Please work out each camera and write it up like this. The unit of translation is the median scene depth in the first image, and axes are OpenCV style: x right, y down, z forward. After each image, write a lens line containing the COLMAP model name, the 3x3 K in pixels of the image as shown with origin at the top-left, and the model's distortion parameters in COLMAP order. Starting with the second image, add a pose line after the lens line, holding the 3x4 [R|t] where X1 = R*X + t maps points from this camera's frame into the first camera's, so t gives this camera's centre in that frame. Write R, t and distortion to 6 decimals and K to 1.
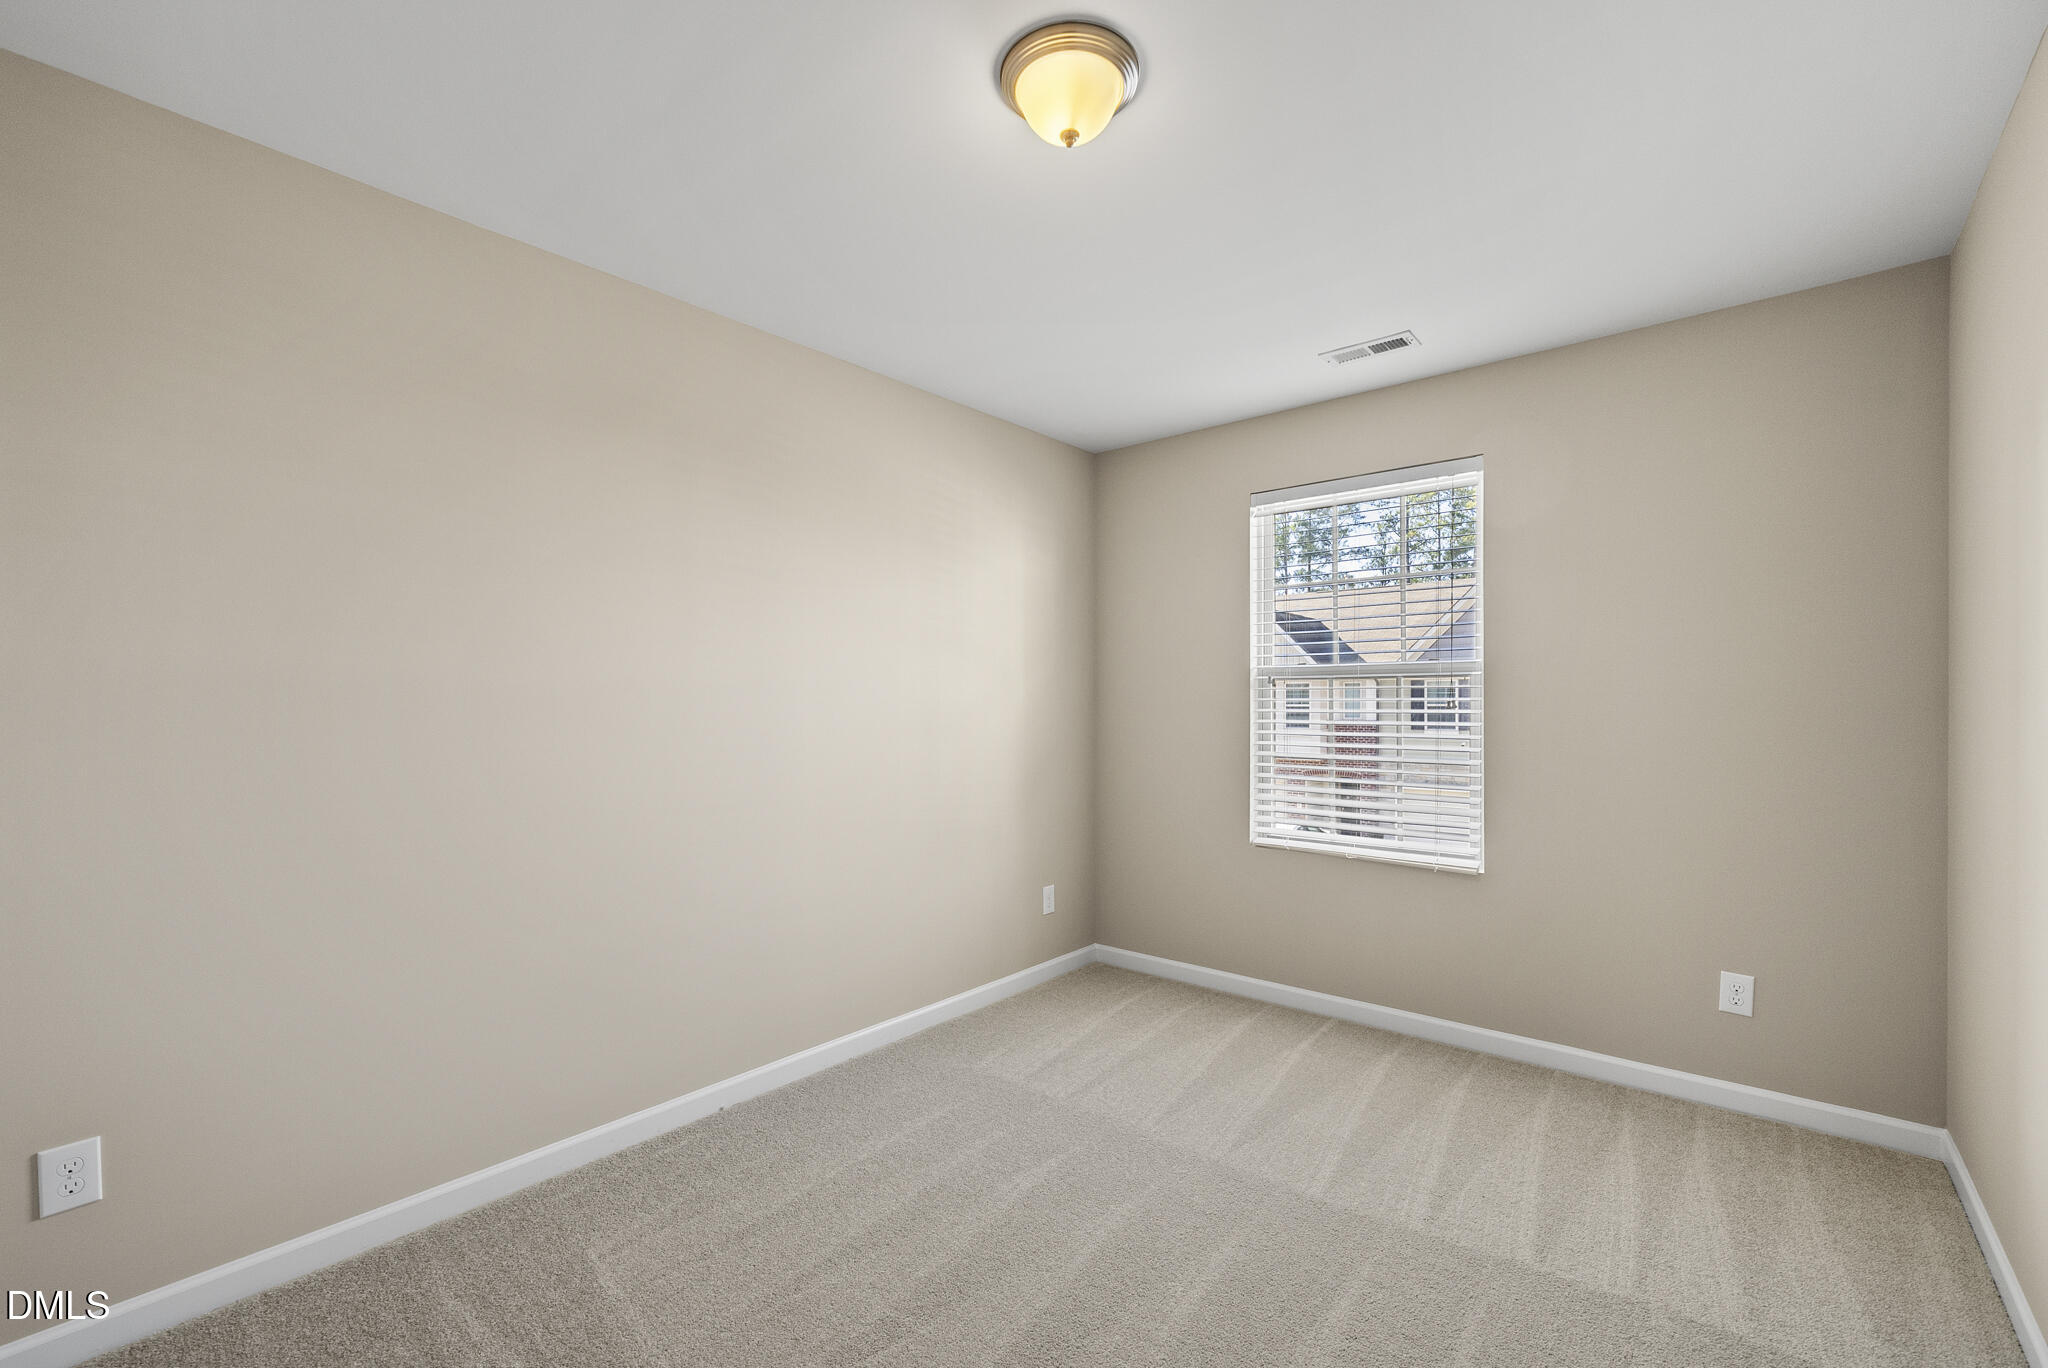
lens RADIAL K [[848.1, 0, 1019.4], [0, 848.1, 693.9], [0, 0, 1]] dist [-0.000647, 0.000690]
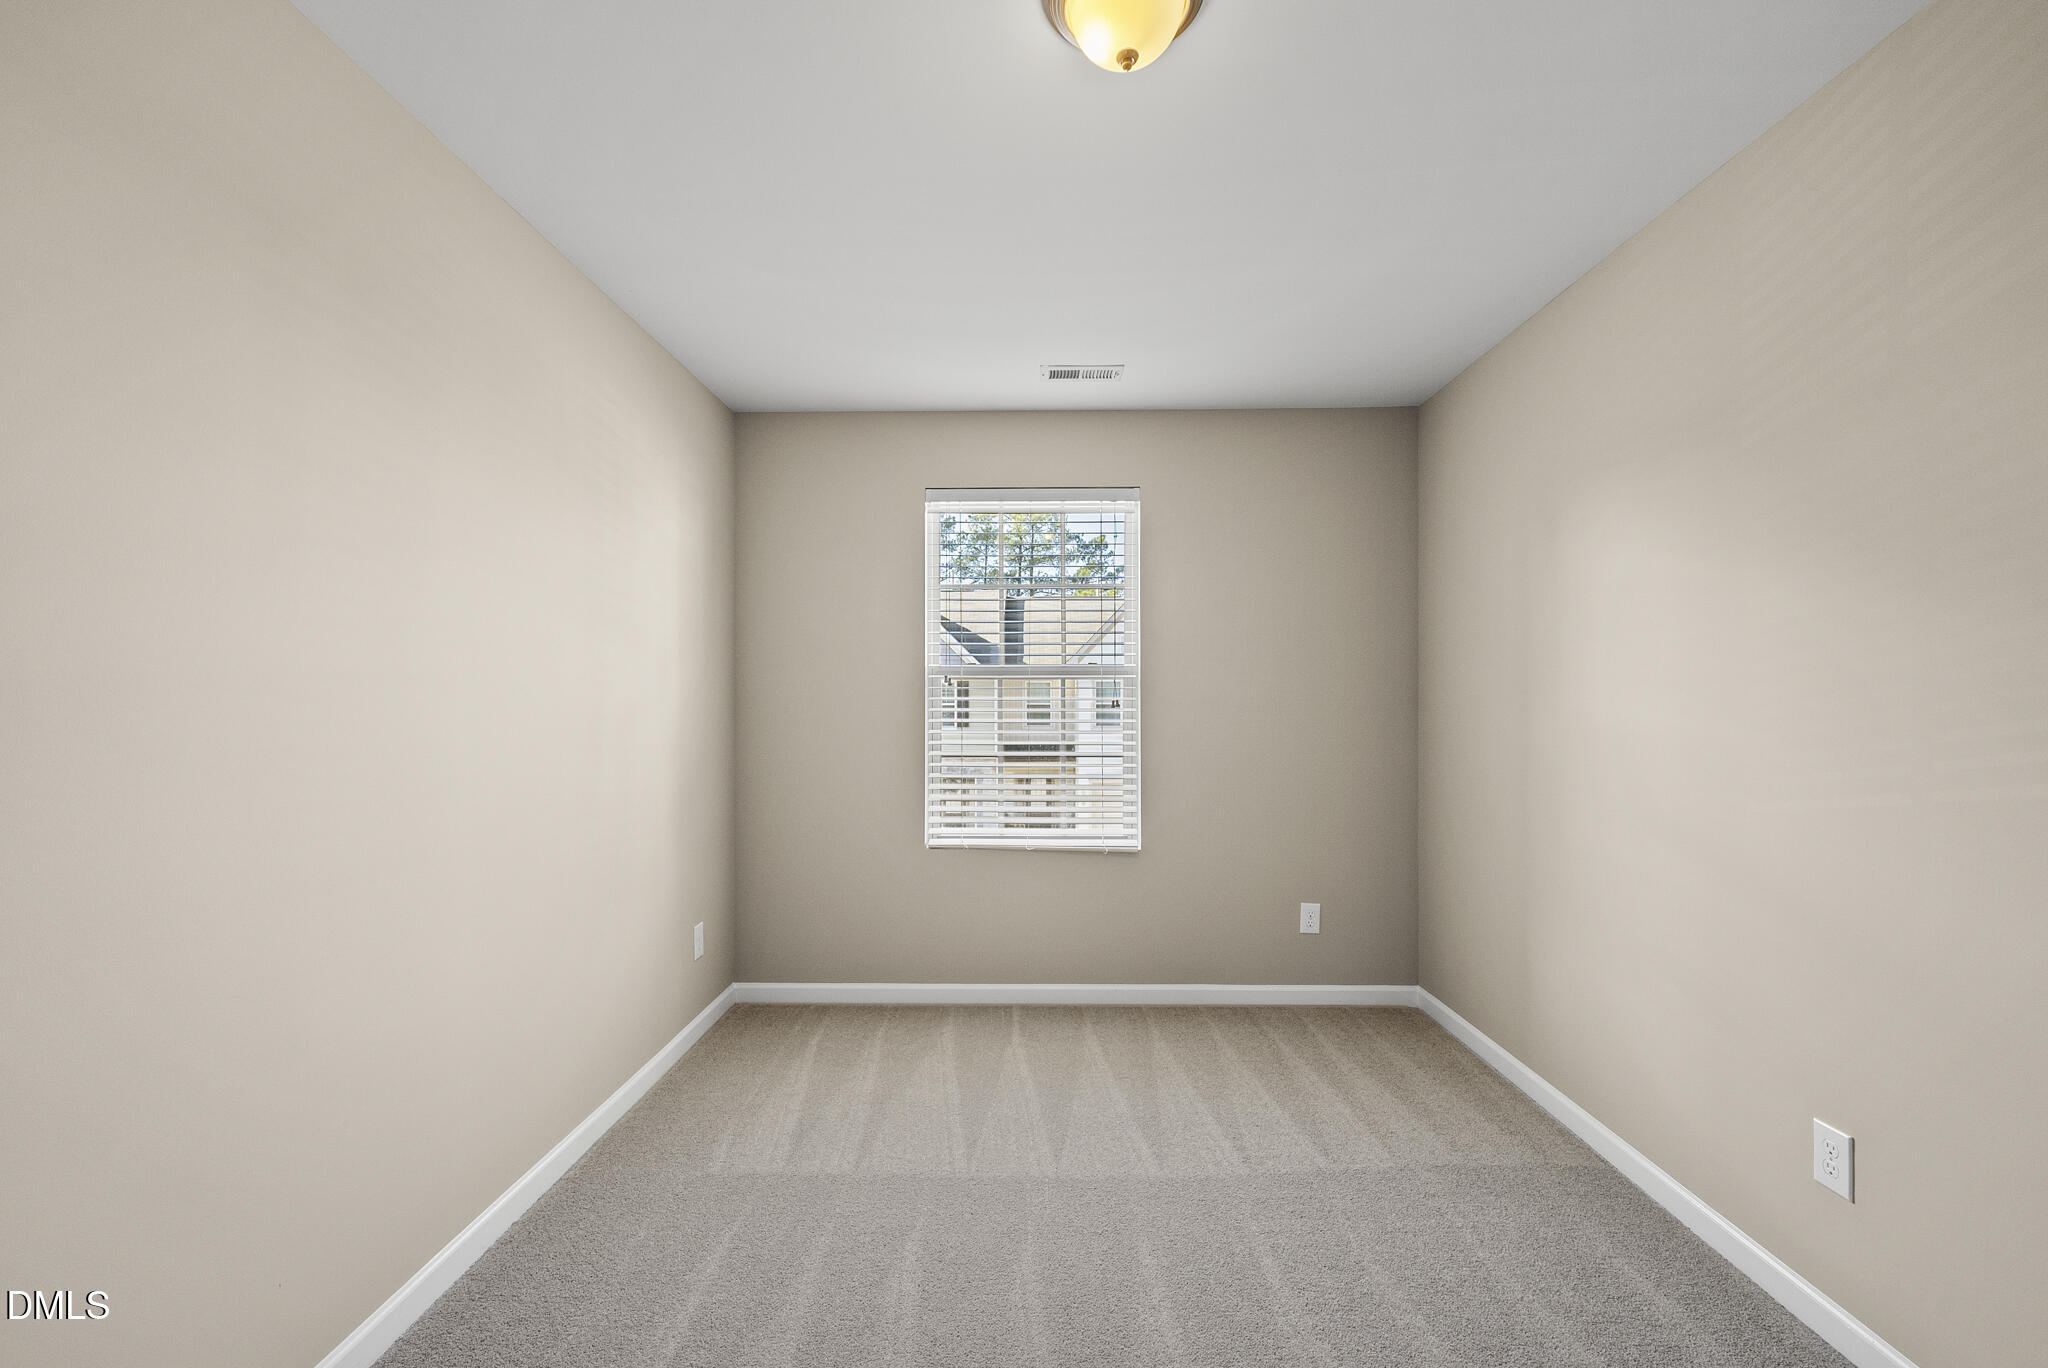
lens RADIAL K [[848.1, 0, 1019.4], [0, 848.1, 693.9], [0, 0, 1]] dist [-0.000647, 0.000690]
pose [[0.779848, 0.004617, 0.625952, -0.293982], [-0.005735, 0.999984, -0.000231, 0.000188], [-0.625943, -0.003410, 0.779861, 0.197687]]
